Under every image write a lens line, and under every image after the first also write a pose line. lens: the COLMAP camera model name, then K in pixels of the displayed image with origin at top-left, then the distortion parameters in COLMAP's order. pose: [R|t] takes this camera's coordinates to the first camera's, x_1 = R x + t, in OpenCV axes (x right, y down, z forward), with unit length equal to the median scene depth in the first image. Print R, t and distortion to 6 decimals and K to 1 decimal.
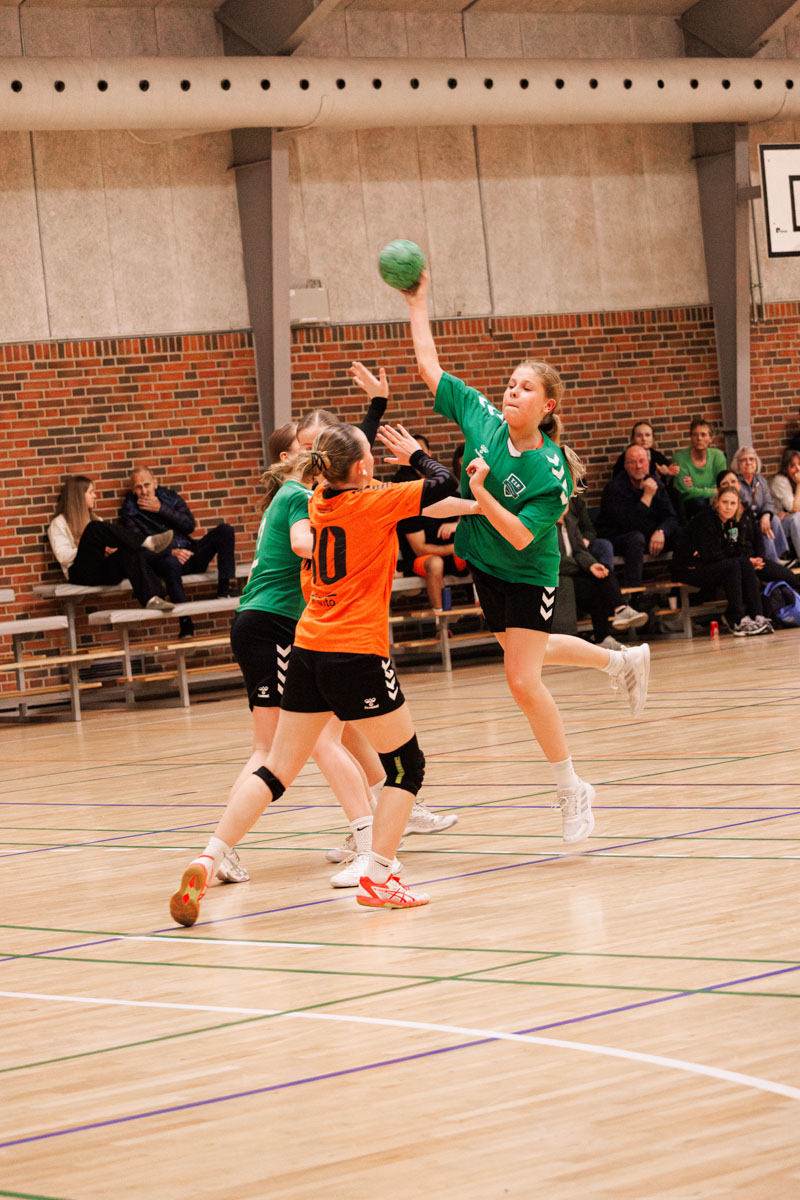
lens RADIAL K [[4562.7, 0, 400.0], [0, 4562.7, 600.0], [0, 0, 1]] dist [-0.126632, -3.818151]
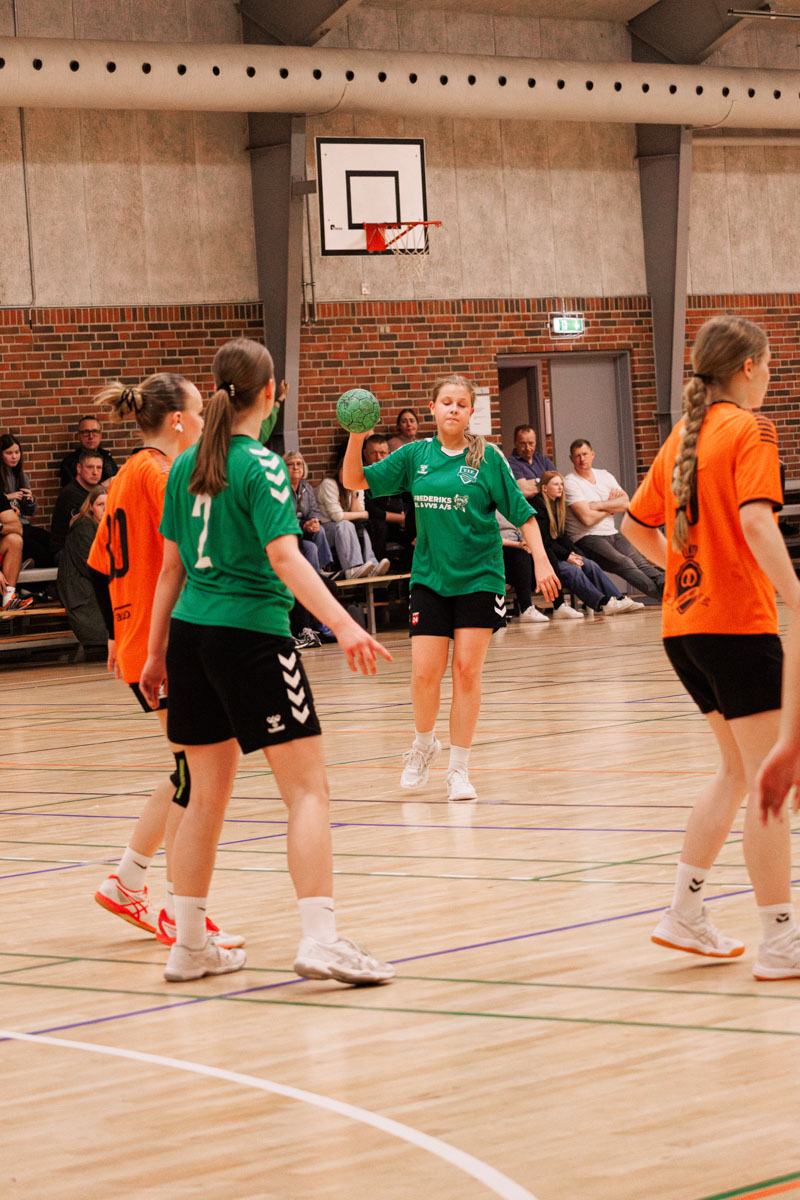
lens RADIAL K [[4908.1, 0, 257.9], [0, 4908.1, 600.9], [0, 0, 1]] dist [0.044725, -5.049284]
pose [[0.997266, 0.031026, 0.067069, 0.000143], [-0.030931, 0.999519, -0.002455, 0.000705], [-0.067113, 0.000374, 0.997745, -0.034530]]
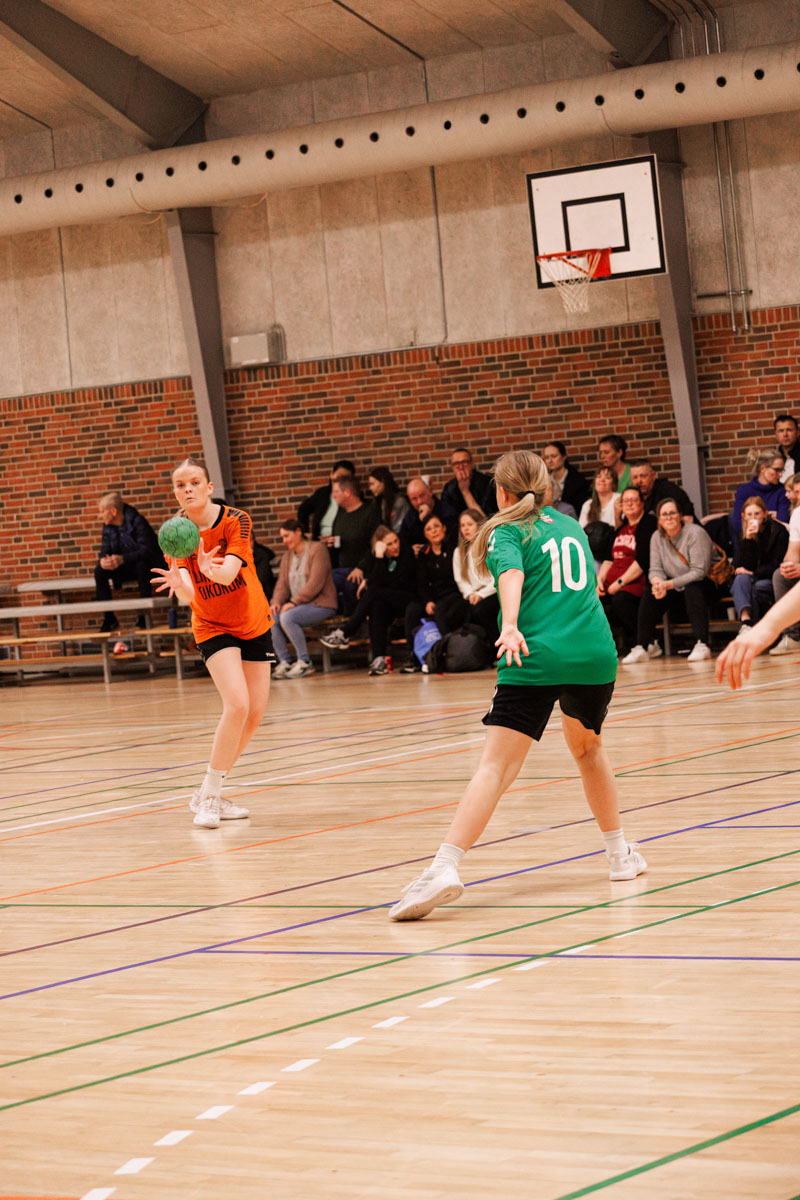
lens RADIAL K [[3501.6, 0, 400.0], [0, 3501.6, 600.0], [0, 0, 1]] dist [-0.433829, 2.197675]
pose [[0.132952, 0.113239, -0.984632, 0.824439], [0.054418, 0.991119, 0.121333, -0.101637], [0.989627, -0.069714, 0.125609, 0.872079]]
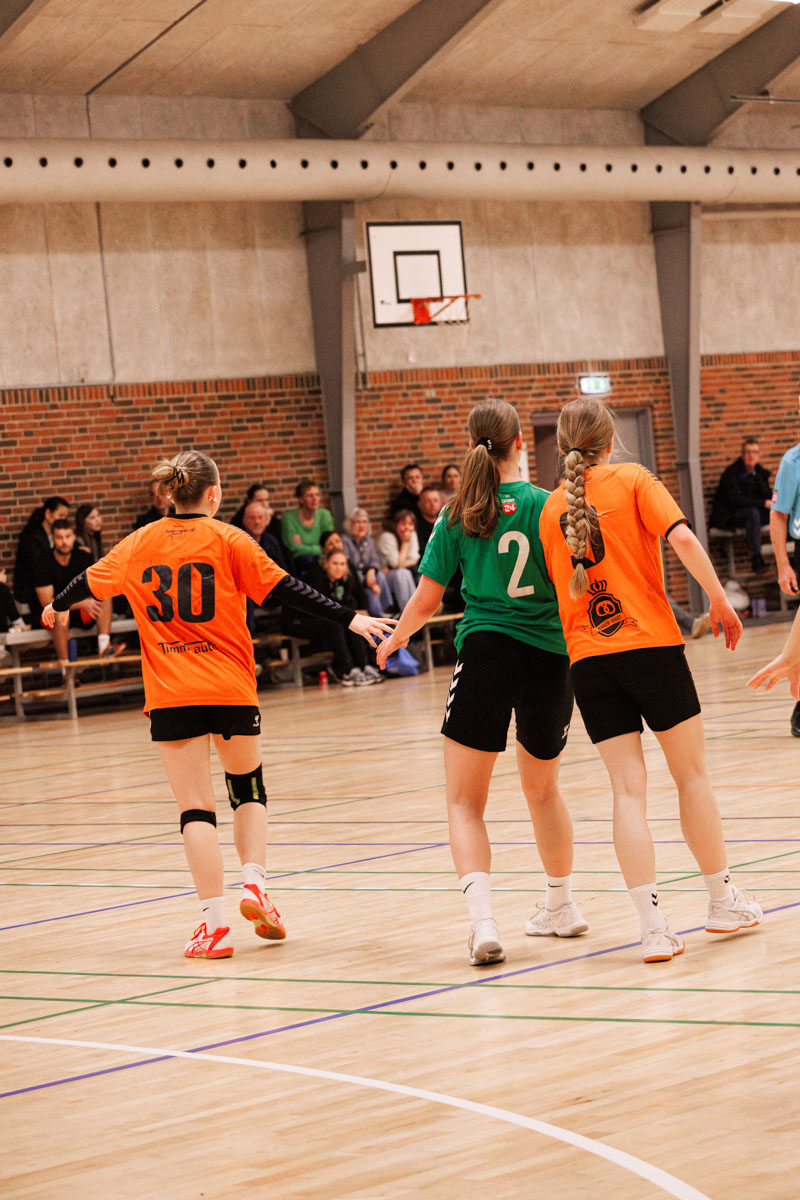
lens RADIAL K [[4359.5, 0, 400.0], [0, 4359.5, 600.0], [0, 0, 1]] dist [-0.212297, 2.299040]
pose [[0.995382, -0.000150, 0.095998, -0.010407], [0.001390, 0.999916, -0.012857, 0.001095], [-0.095988, 0.012931, 0.995298, -0.009479]]
